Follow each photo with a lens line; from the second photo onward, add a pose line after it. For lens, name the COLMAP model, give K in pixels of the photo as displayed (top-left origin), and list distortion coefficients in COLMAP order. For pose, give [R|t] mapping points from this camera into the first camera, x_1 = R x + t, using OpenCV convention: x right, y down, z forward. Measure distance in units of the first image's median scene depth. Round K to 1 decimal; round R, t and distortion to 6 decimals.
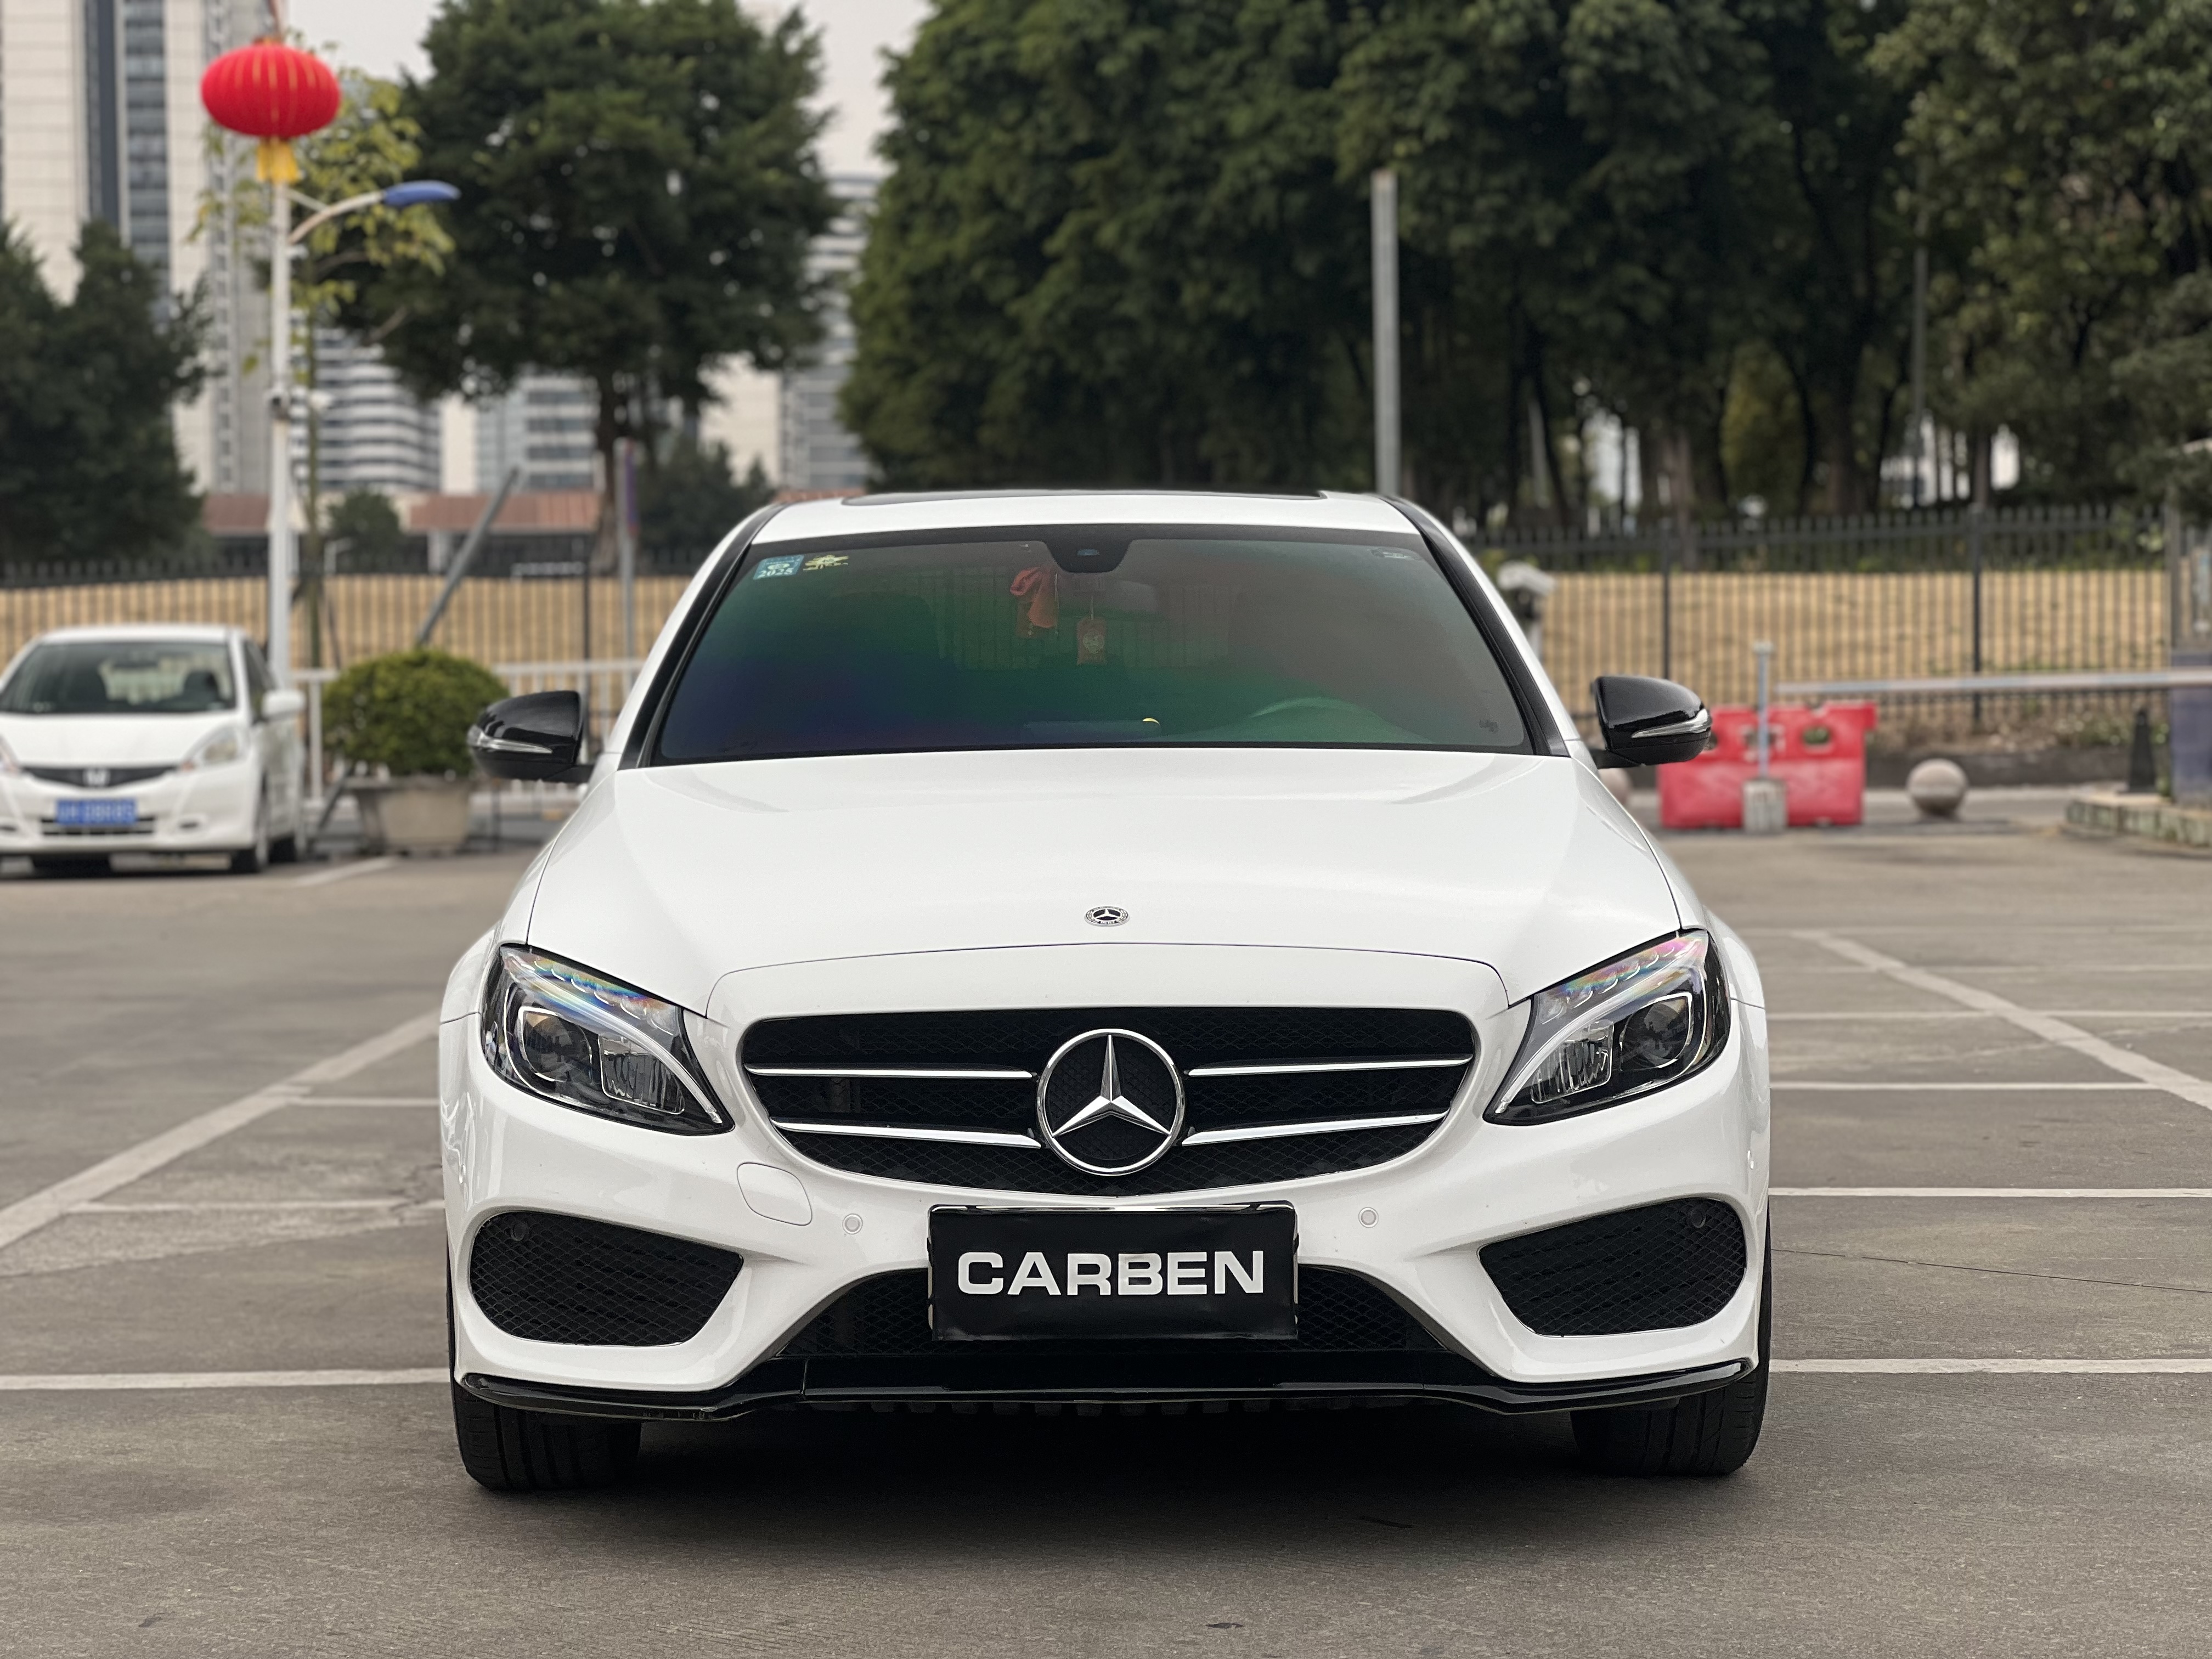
lens RADIAL K [[5066.5, 0, 1106.0], [0, 5066.5, 829.5], [0, 0, 1]] dist [0.093131, 1.179085]
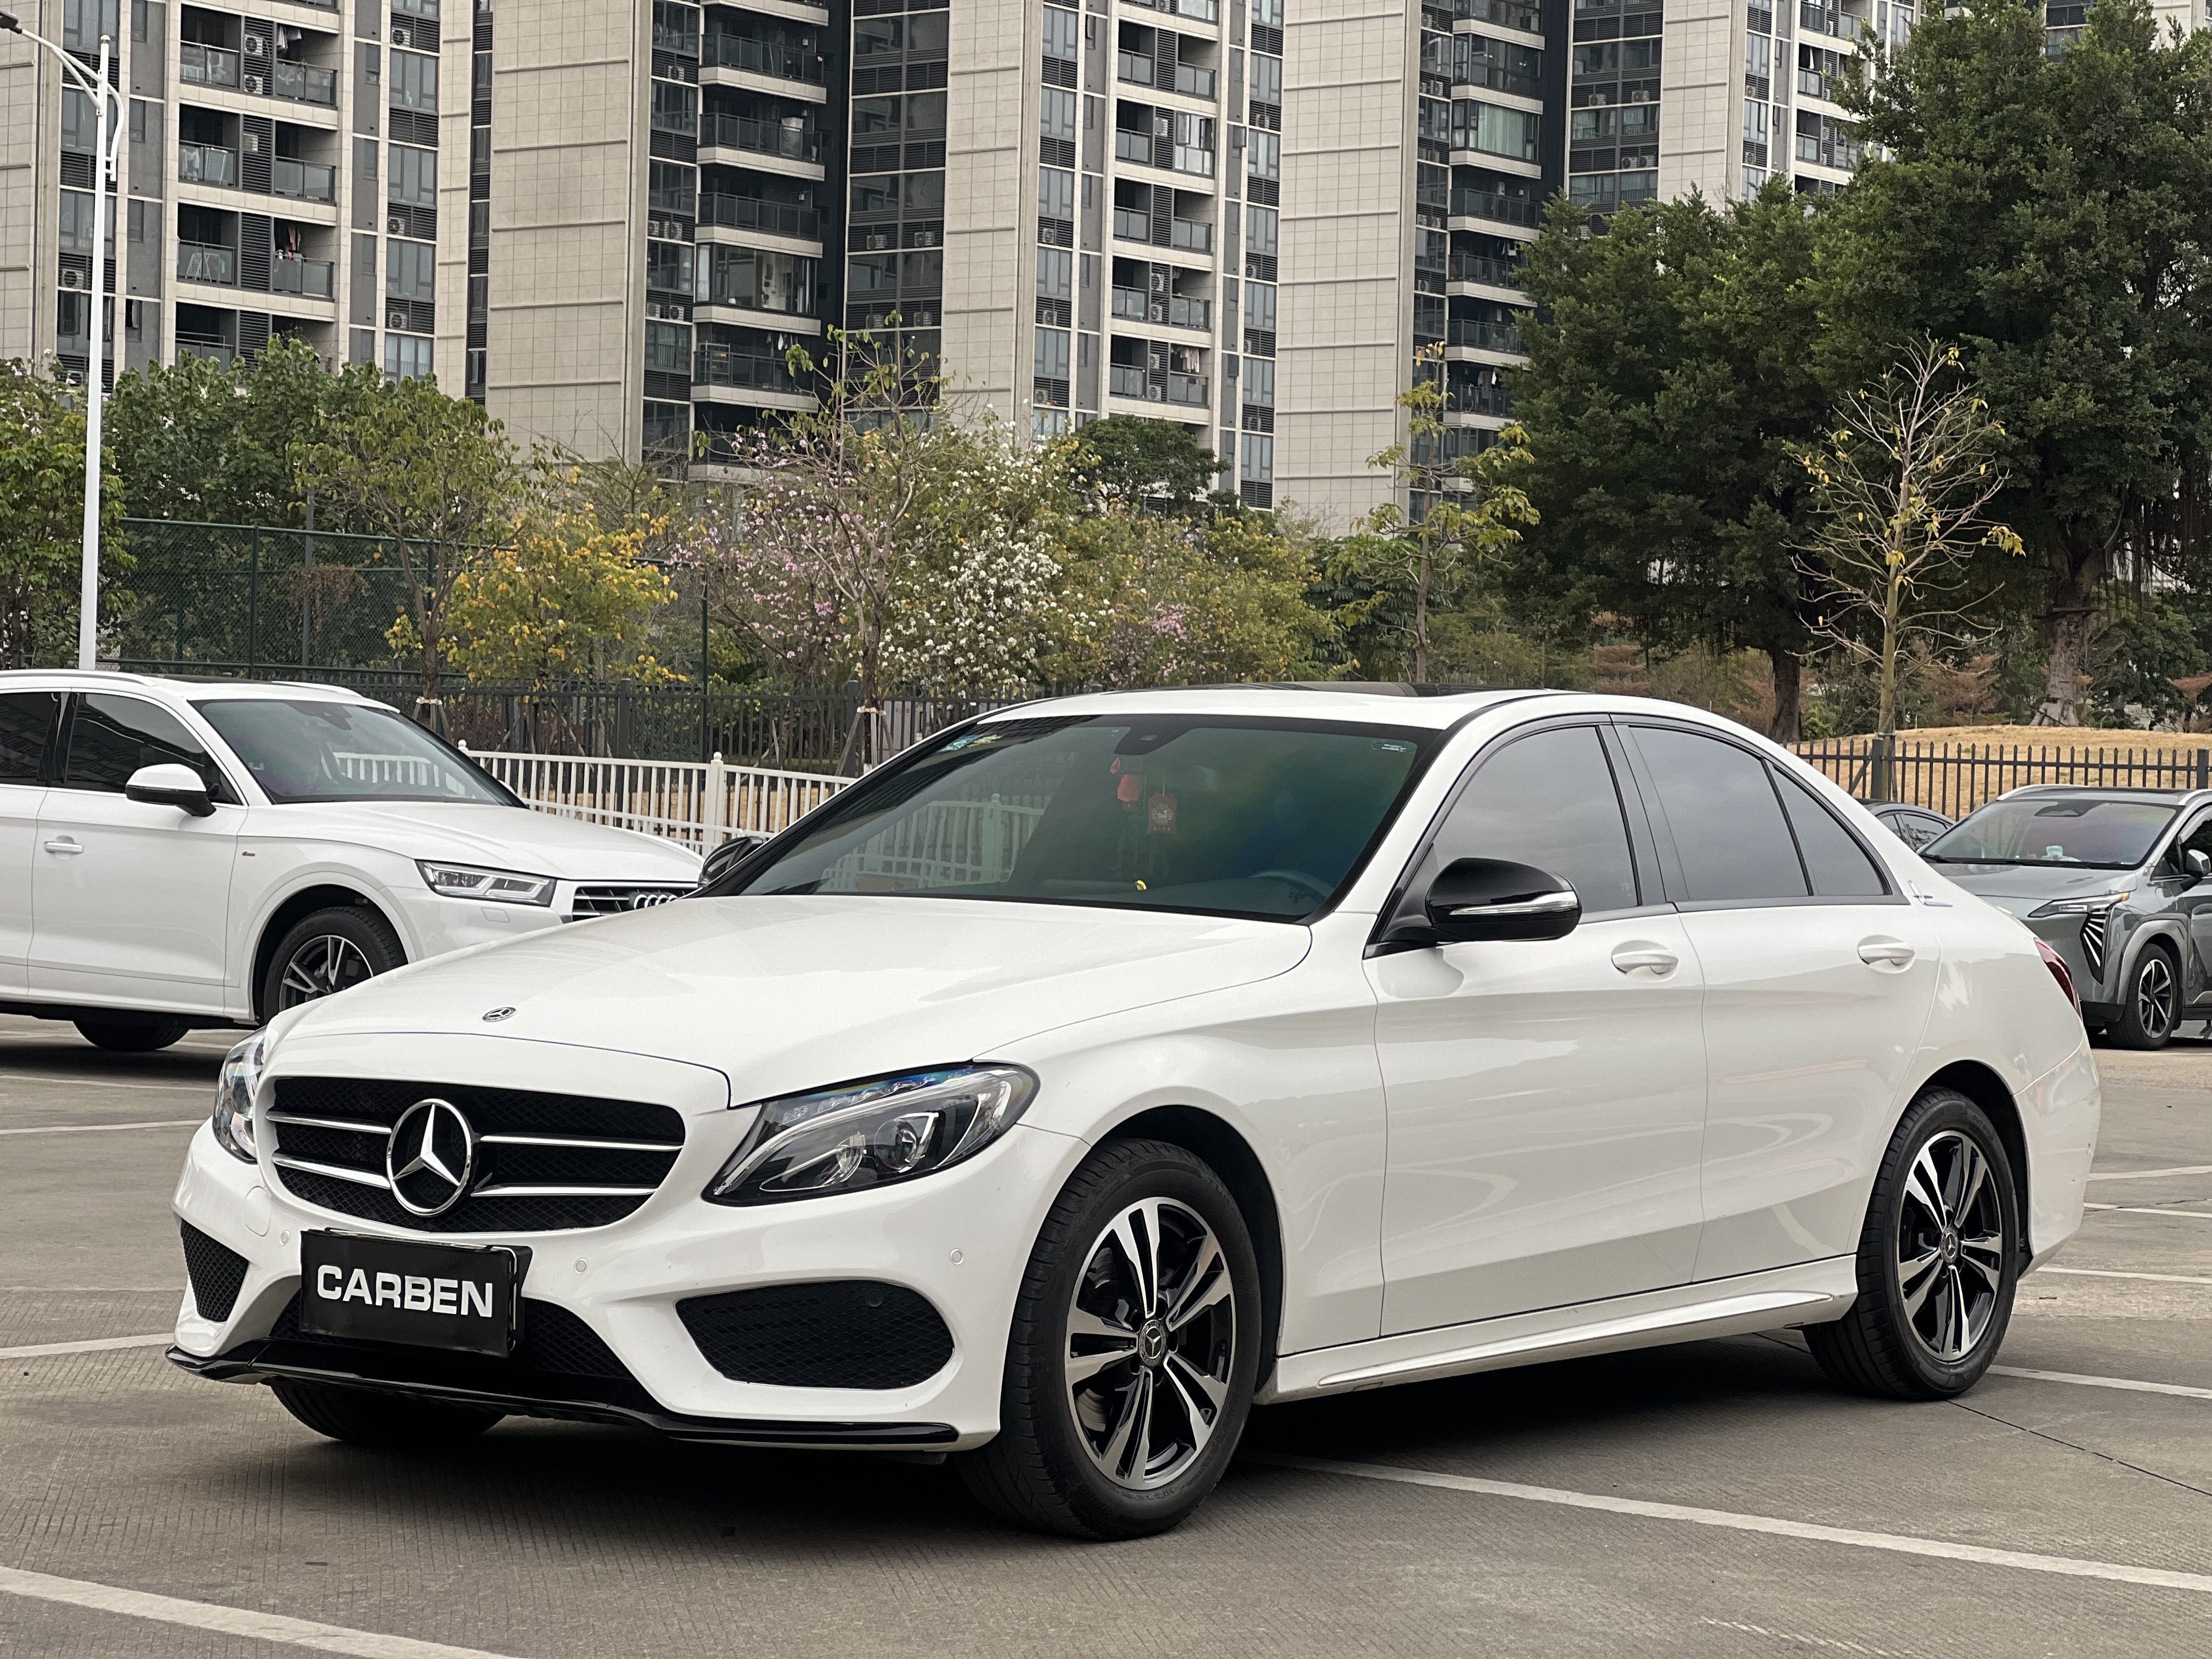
lens RADIAL K [[5066.5, 0, 1106.0], [0, 5066.5, 829.5], [0, 0, 1]] dist [0.093131, 1.179085]
pose [[0.791533, 0.031921, -0.610292, 0.910802], [-0.056399, 0.998189, -0.020938, -0.011208], [0.608518, 0.050993, 0.791900, 0.091130]]
